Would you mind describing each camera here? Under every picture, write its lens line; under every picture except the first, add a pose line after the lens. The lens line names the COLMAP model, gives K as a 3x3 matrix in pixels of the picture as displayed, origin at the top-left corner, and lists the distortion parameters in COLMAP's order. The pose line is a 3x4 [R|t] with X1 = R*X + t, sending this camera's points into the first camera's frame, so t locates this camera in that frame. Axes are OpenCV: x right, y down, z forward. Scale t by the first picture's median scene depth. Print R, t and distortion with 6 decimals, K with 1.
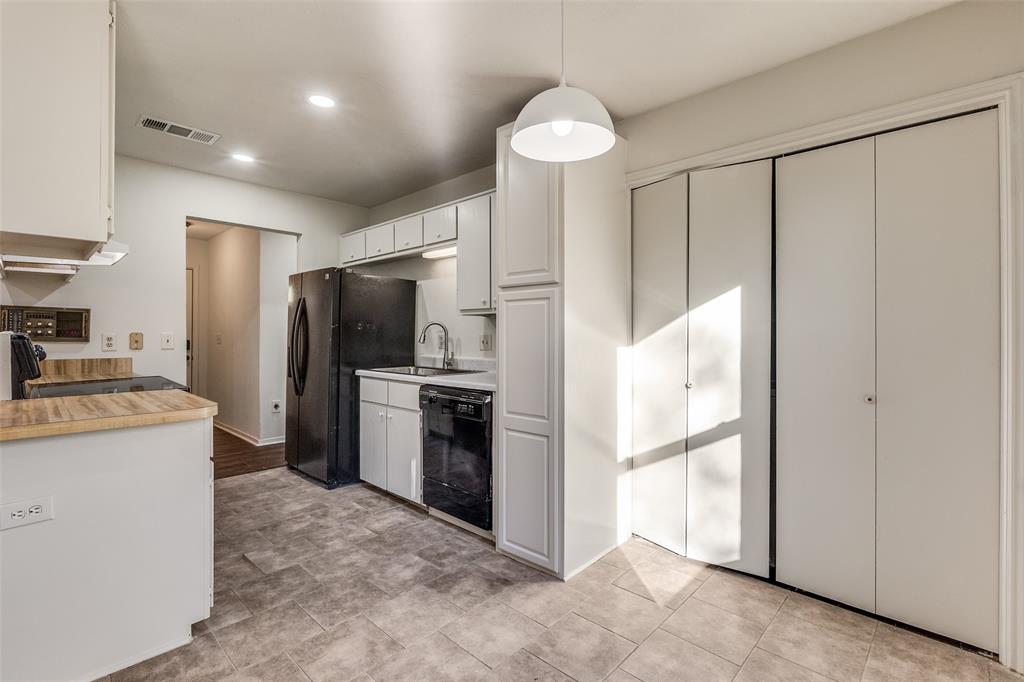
lens RADIAL K [[468.8, 0, 505.9], [0, 468.8, 335.2], [0, 0, 1]] dist [-0.003537, 0.000381]
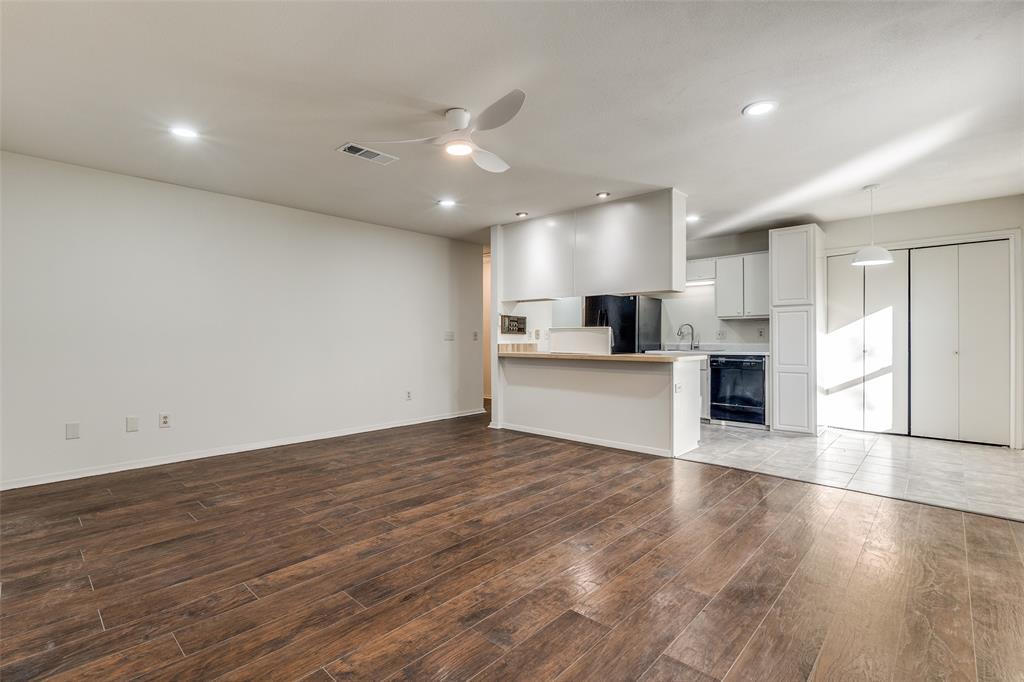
lens RADIAL K [[471.3, 0, 507.1], [0, 471.3, 337.6], [0, 0, 1]] dist [-0.003335, -0.000235]
pose [[0.999885, -0.003918, 0.014640, -1.234897], [0.004017, 0.999969, -0.006764, 0.049573], [-0.014613, 0.006822, 0.999870, -1.097057]]
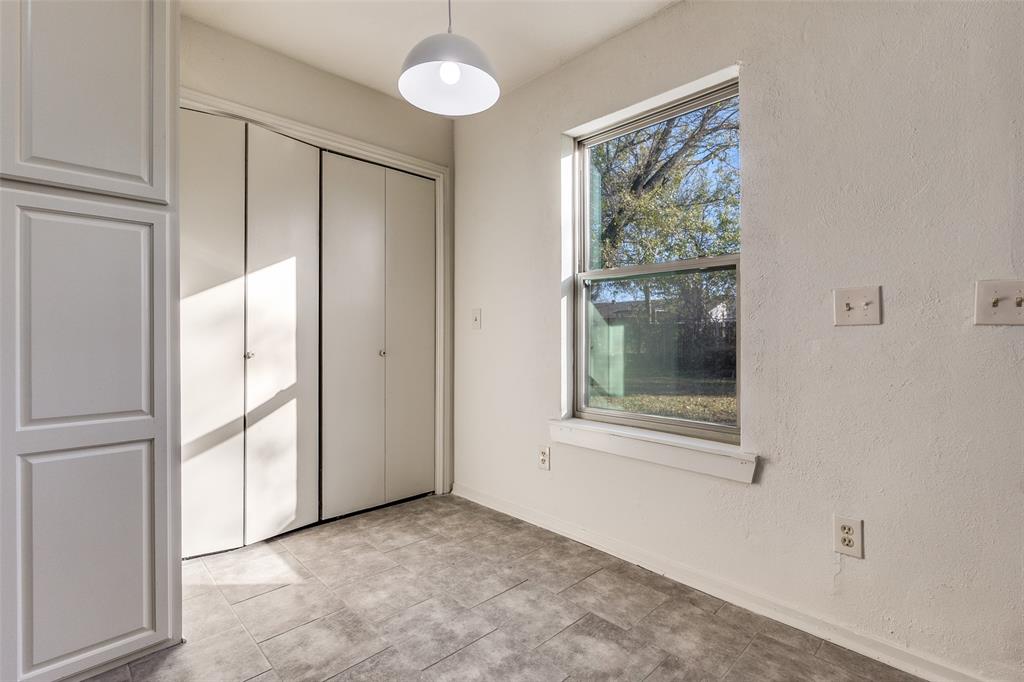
lens RADIAL K [[471.3, 0, 507.1], [0, 471.3, 337.6], [0, 0, 1]] dist [-0.003335, -0.000235]
pose [[0.041697, -0.001456, 0.999129, -0.479472], [0.003941, 0.999991, 0.001293, 0.068938], [-0.999123, 0.003884, 0.041703, 0.434654]]
